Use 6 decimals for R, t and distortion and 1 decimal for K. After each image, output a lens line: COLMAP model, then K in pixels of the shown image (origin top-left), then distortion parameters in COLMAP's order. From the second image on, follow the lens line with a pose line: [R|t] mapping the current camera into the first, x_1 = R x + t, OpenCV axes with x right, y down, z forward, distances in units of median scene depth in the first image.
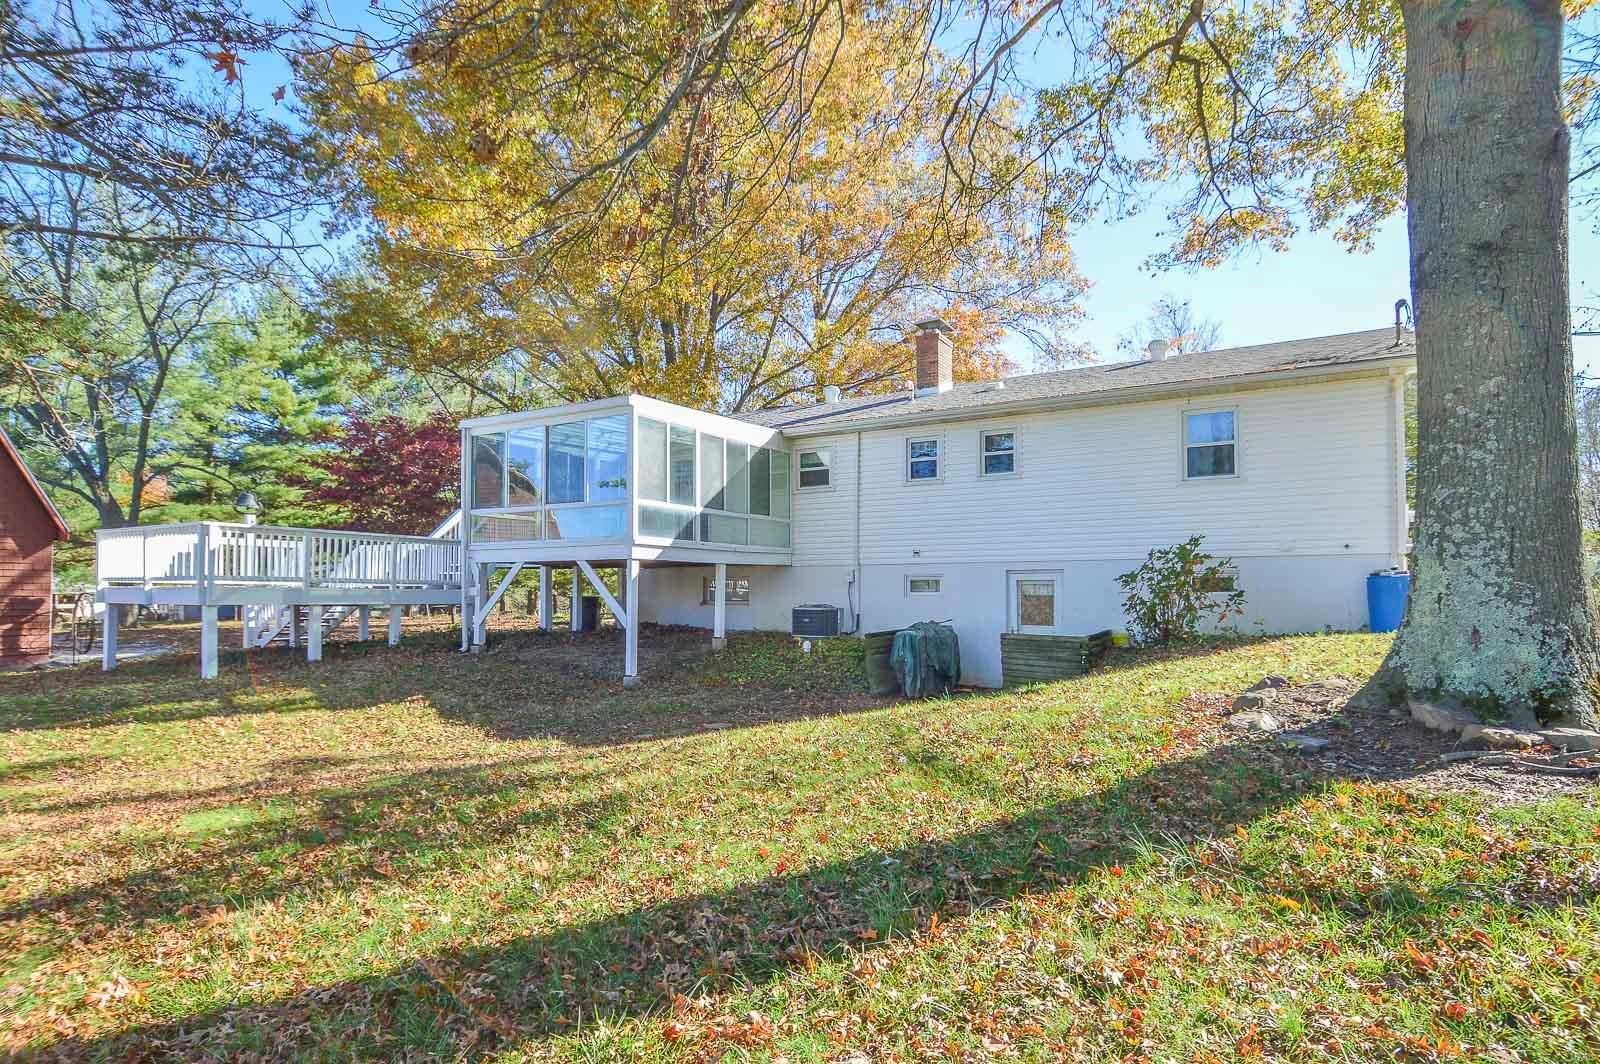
lens RADIAL K [[868.8, 0, 800.0], [0, 868.8, 532.0], [0, 0, 1]] dist [0.028621, 0.000166]
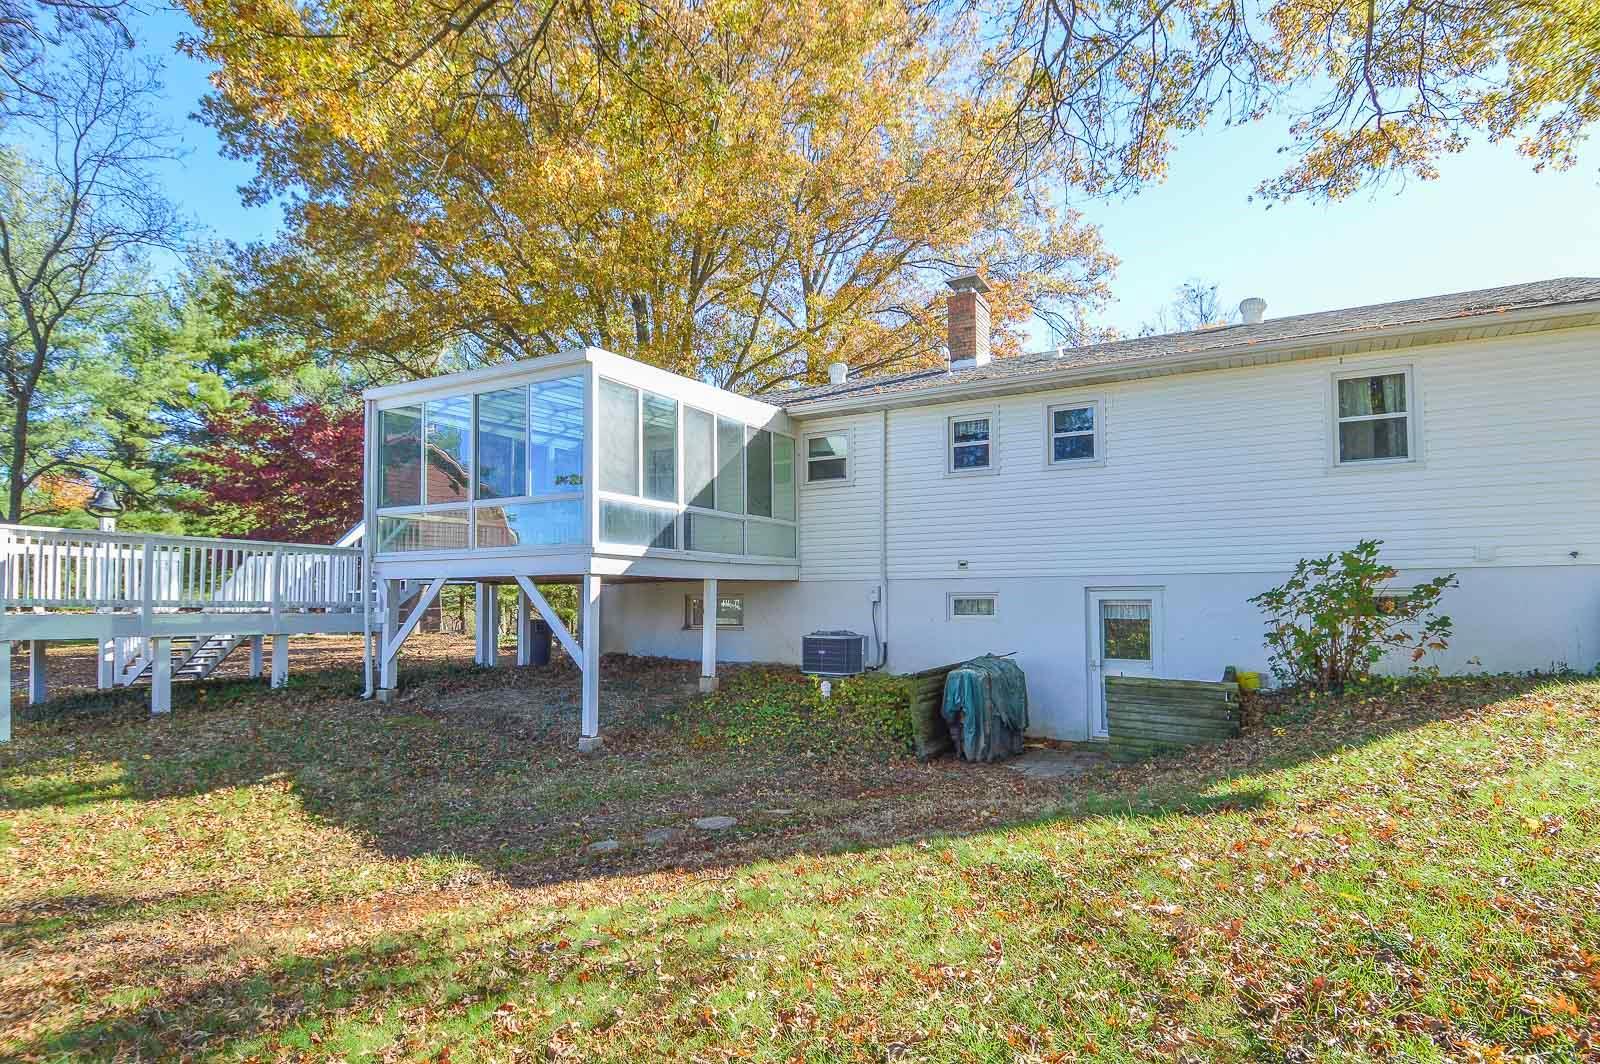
lens RADIAL K [[857.5, 0, 800.0], [0, 857.5, 532.0], [0, 0, 1]] dist [-0.001349, -0.001169]
pose [[0.999410, -0.001831, 0.034304, -0.037124], [0.002228, 0.999931, -0.011545, 0.003761], [-0.034281, 0.011615, 0.999345, 0.239741]]
